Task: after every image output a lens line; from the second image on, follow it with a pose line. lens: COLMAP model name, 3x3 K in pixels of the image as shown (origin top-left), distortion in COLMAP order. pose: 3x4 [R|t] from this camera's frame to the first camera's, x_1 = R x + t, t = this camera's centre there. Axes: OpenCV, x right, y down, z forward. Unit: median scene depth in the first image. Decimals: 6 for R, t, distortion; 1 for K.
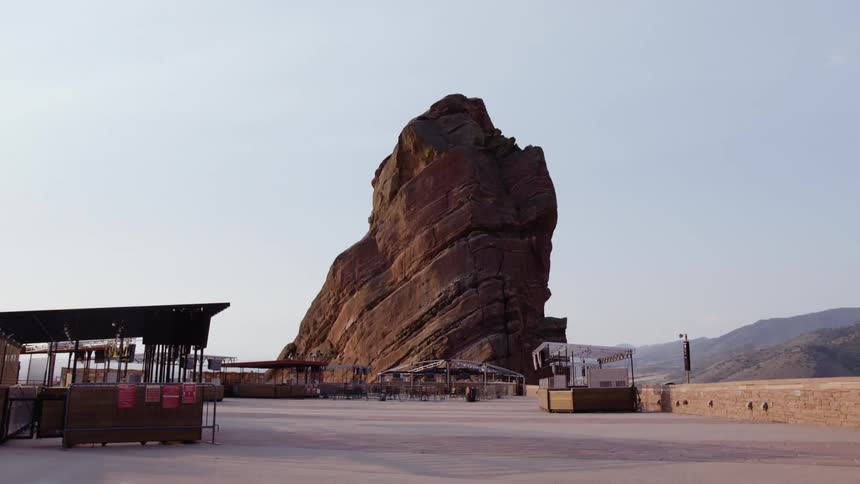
lens RADIAL K [[676.3, 0, 430.0], [0, 676.3, 242.0], [0, 0, 1]] dist [-0.067170, -0.000341]
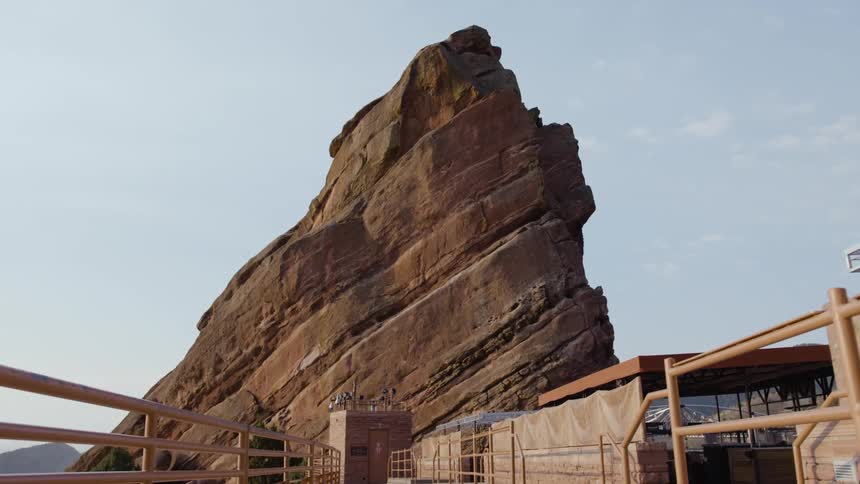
lens RADIAL K [[676.3, 0, 430.0], [0, 676.3, 242.0], [0, 0, 1]] dist [-0.067170, -0.000341]
pose [[0.929416, 0.096608, 0.356165, -0.247604], [-0.053337, 0.990158, -0.129390, 0.094185], [-0.365160, 0.101260, 0.925421, 0.434304]]
